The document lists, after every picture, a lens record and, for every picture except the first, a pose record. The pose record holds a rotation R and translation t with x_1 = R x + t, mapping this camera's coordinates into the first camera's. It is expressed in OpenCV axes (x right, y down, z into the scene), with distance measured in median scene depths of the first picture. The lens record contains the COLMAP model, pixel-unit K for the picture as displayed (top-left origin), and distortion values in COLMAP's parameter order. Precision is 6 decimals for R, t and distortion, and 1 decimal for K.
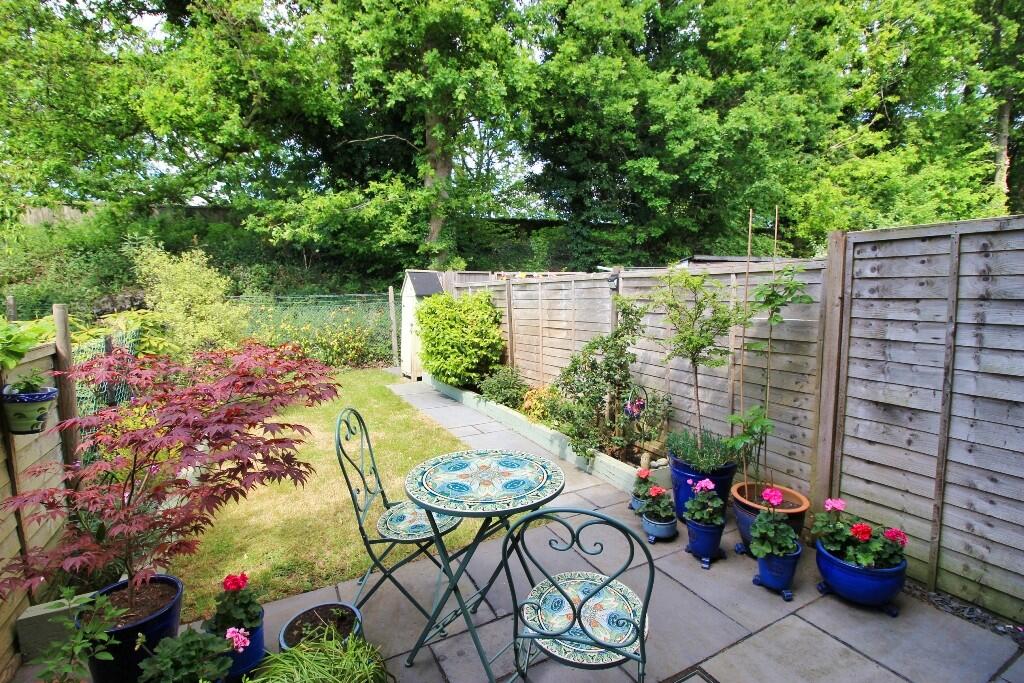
lens RADIAL K [[475.2, 0, 509.3], [0, 475.2, 333.2], [0, 0, 1]] dist [0.003203, -0.015060]
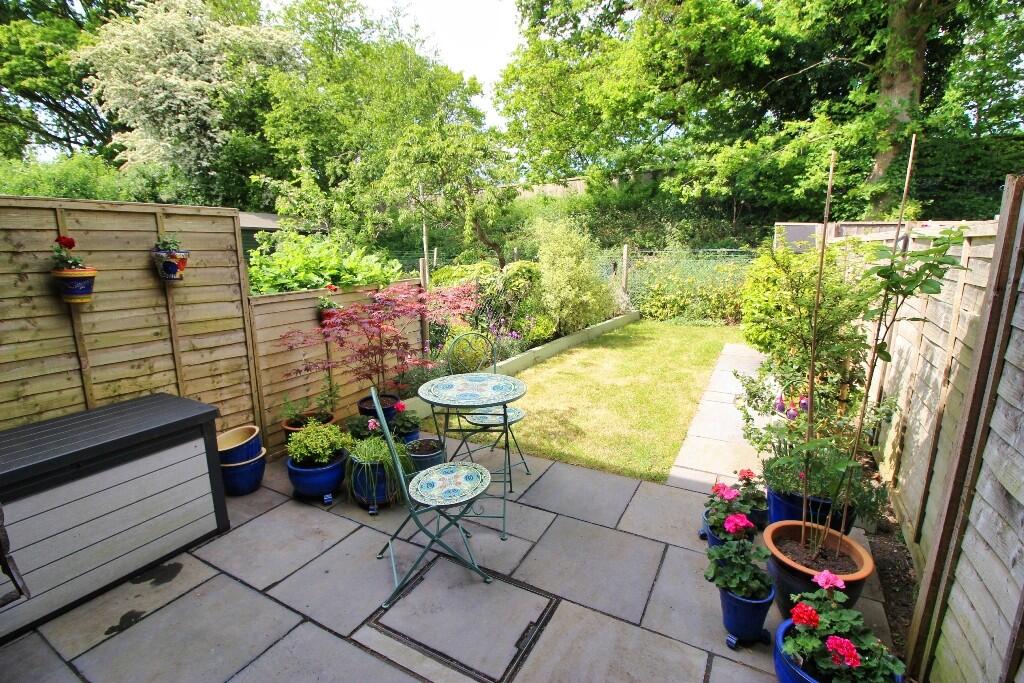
lens RADIAL K [[475.2, 0, 509.3], [0, 475.2, 333.2], [0, 0, 1]] dist [0.003203, -0.015060]
pose [[0.552782, 0.157114, -0.818381, 0.218719], [-0.069653, 0.987340, 0.142504, -0.015492], [0.830410, -0.021771, 0.556727, 0.051715]]
